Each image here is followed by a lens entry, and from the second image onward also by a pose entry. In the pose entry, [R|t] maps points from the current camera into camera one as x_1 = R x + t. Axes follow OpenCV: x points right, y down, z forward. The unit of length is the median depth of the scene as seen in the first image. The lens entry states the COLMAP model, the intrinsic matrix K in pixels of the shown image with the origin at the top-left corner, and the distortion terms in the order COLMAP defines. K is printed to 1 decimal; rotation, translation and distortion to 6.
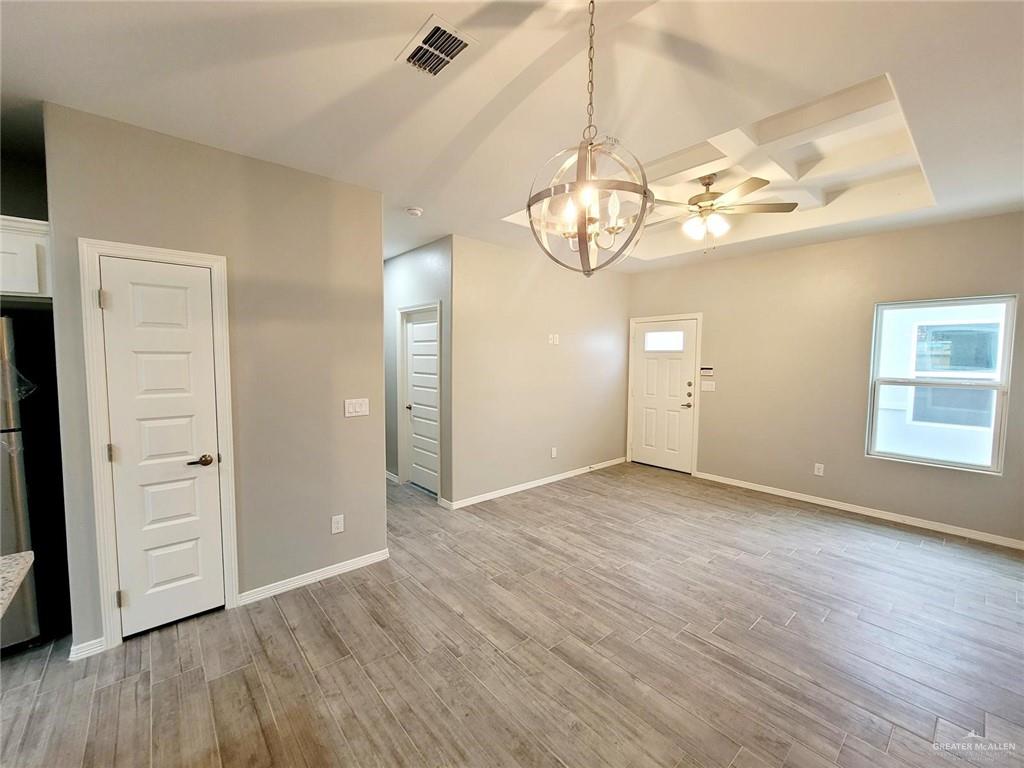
lens RADIAL K [[418.6, 0, 510.4], [0, 418.6, 382.2], [0, 0, 1]] dist [-0.006654, 0.000236]
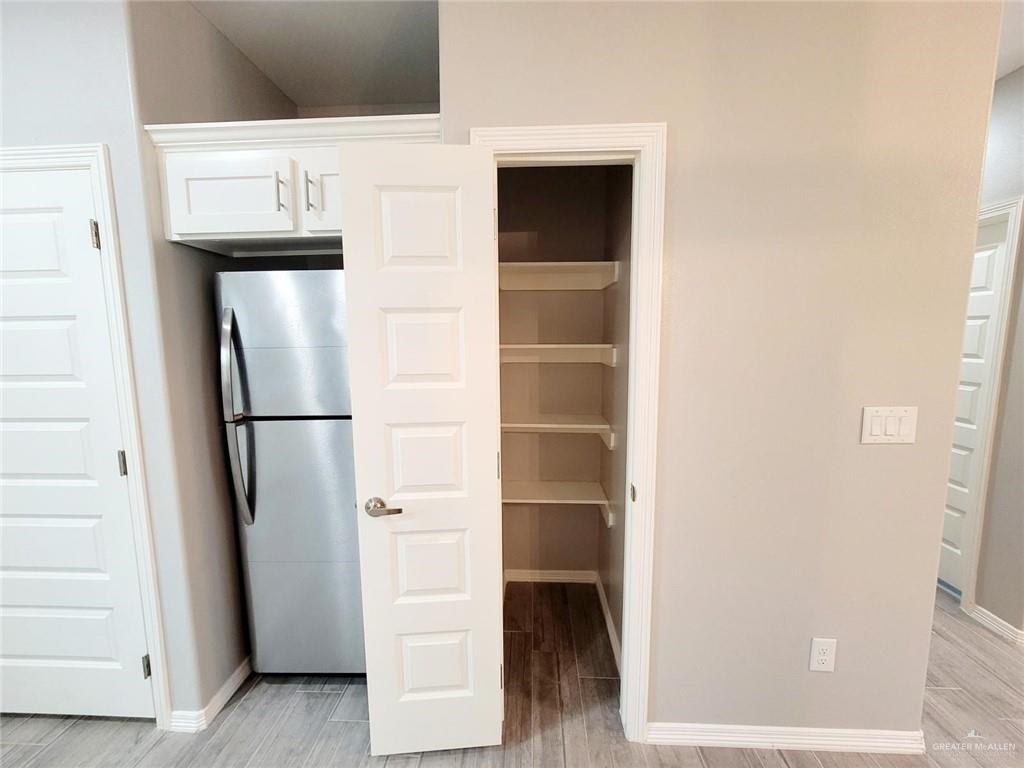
lens RADIAL K [[418.6, 0, 510.5], [0, 418.6, 382.2], [0, 0, 1]] dist [-0.006654, 0.000236]
pose [[0.728392, 0.072186, -0.681347, -0.363542], [-0.034262, 0.997028, 0.069004, -0.003819], [0.684303, -0.026918, 0.728700, 0.387507]]
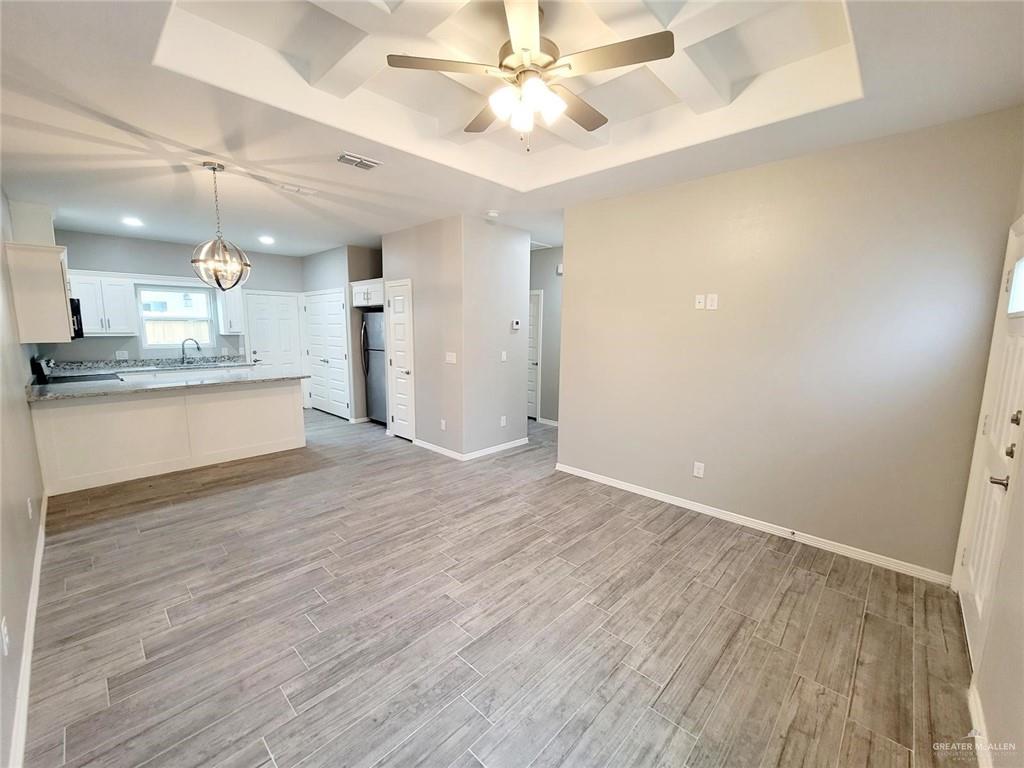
lens RADIAL K [[418.6, 0, 516.1], [0, 418.6, 386.7], [0, 0, 1]] dist [-0.006654, 0.000236]
pose [[0.106761, 0.140919, -0.984248, 1.246148], [-0.070747, 0.988473, 0.133850, -0.063246], [0.991765, 0.055343, 0.115500, 1.063449]]
